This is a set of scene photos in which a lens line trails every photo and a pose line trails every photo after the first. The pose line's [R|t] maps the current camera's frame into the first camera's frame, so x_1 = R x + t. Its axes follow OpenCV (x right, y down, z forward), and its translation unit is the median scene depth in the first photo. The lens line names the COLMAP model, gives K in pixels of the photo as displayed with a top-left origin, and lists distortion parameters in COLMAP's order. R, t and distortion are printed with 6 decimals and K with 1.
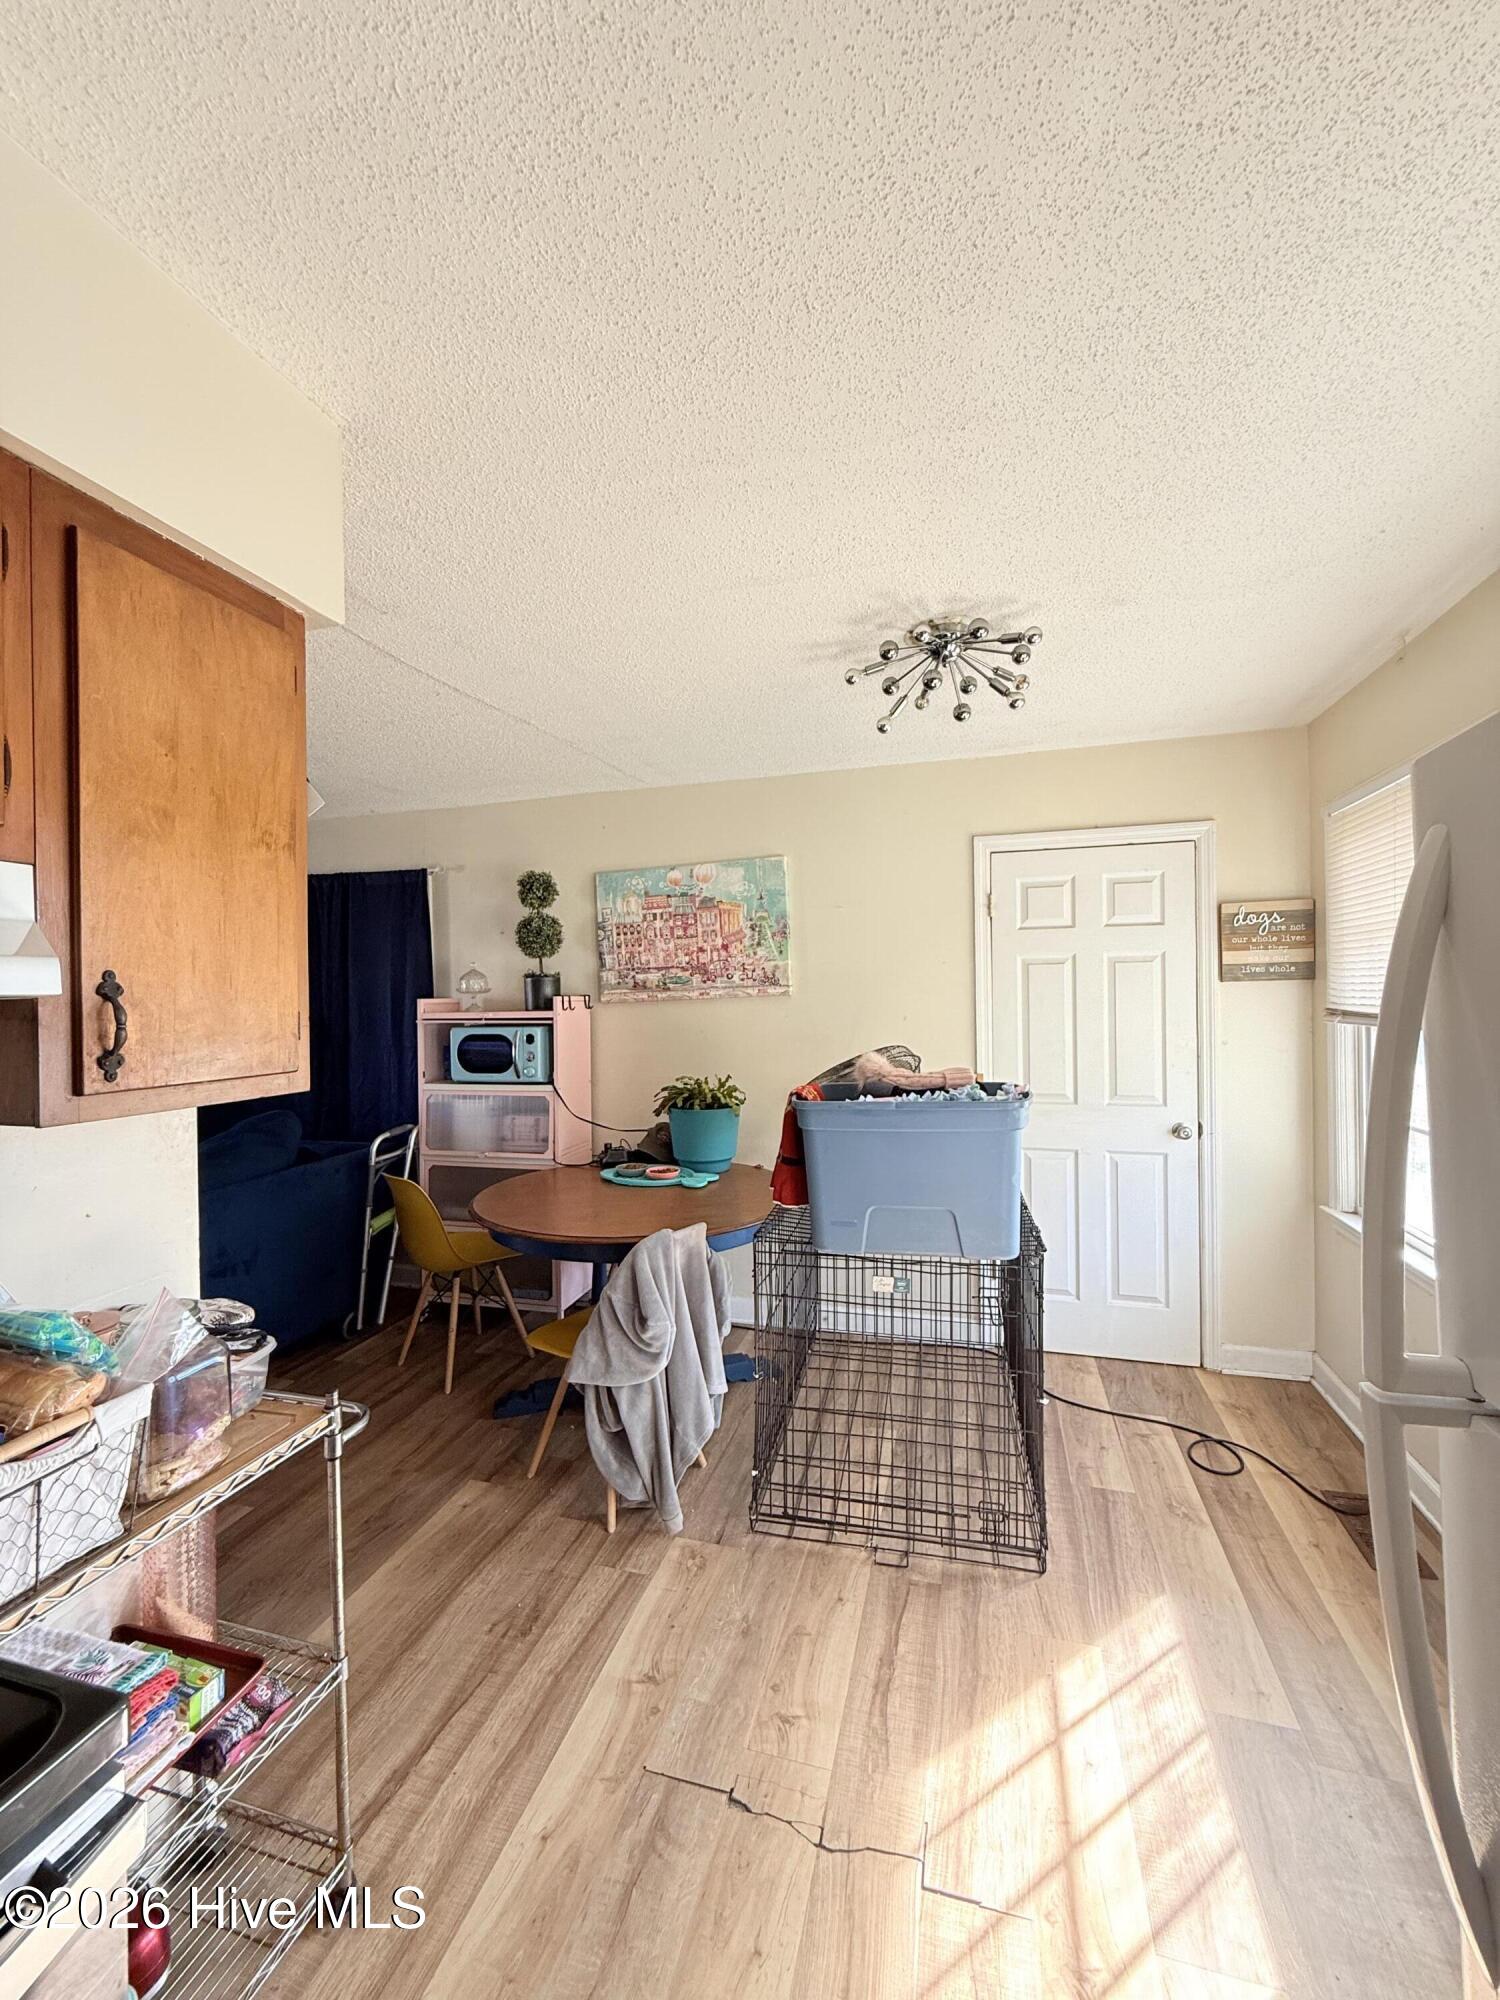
lens RADIAL K [[804.9, 0, 744.5], [0, 804.9, 996.8], [0, 0, 1]] dist [0.002706, 0.000085]
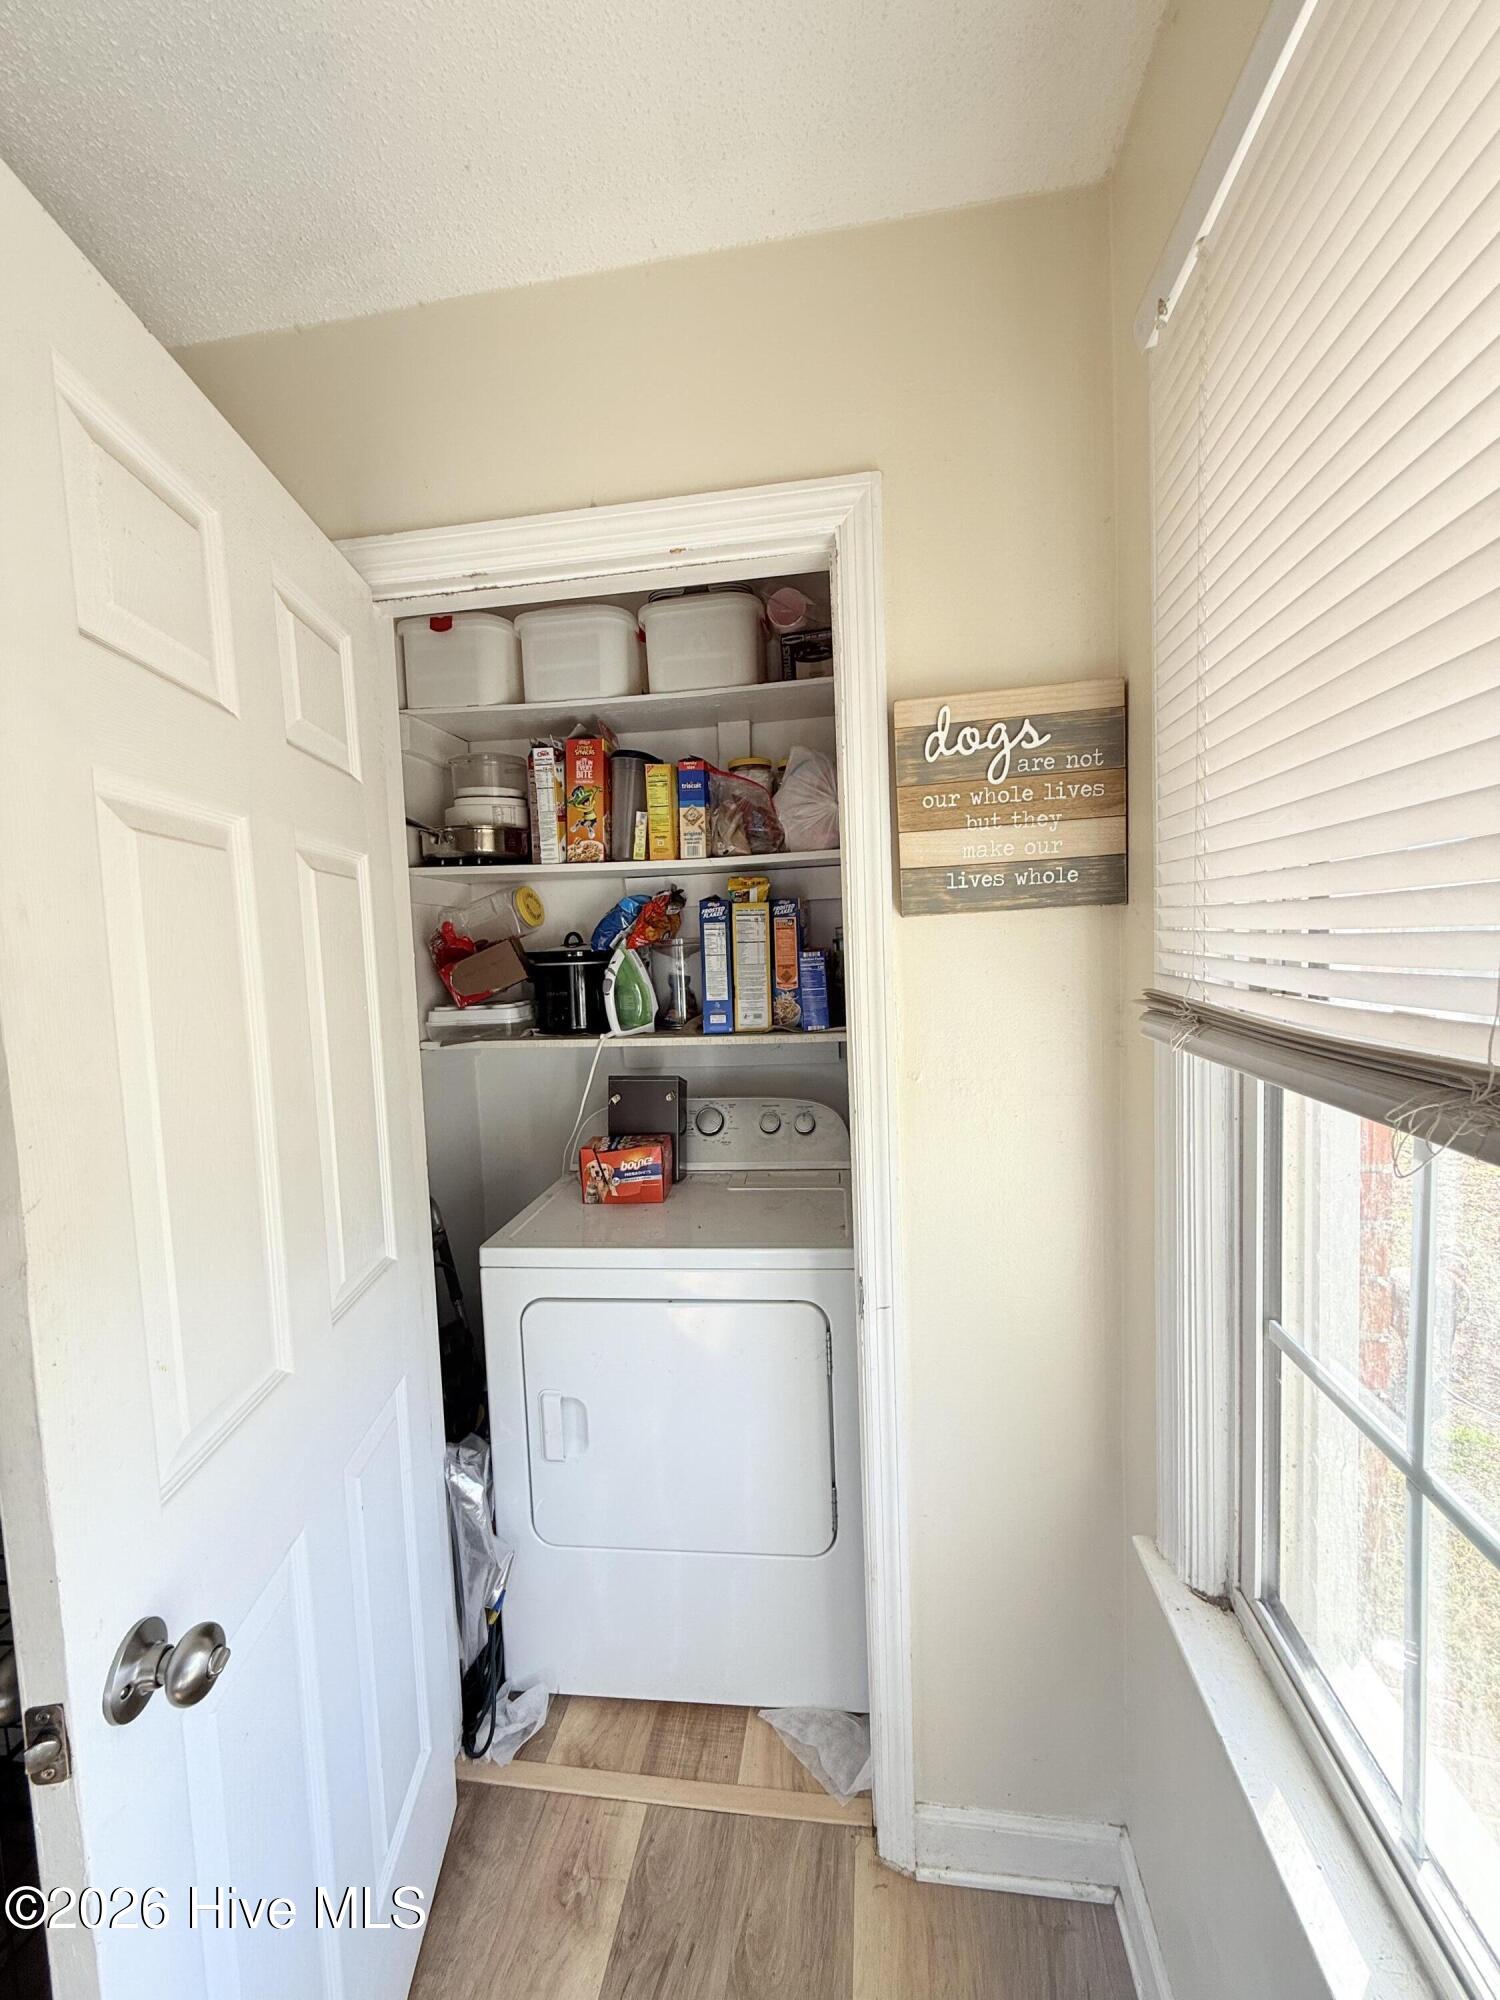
lens RADIAL K [[797.5, 0, 760.5], [0, 797.5, 986.5], [0, 0, 1]] dist [-0.006831, -0.000072]
pose [[0.989428, -0.044969, 0.137873, 0.484192], [0.035861, 0.997051, 0.067847, -0.013550], [-0.140518, -0.062185, 0.988123, 0.653466]]
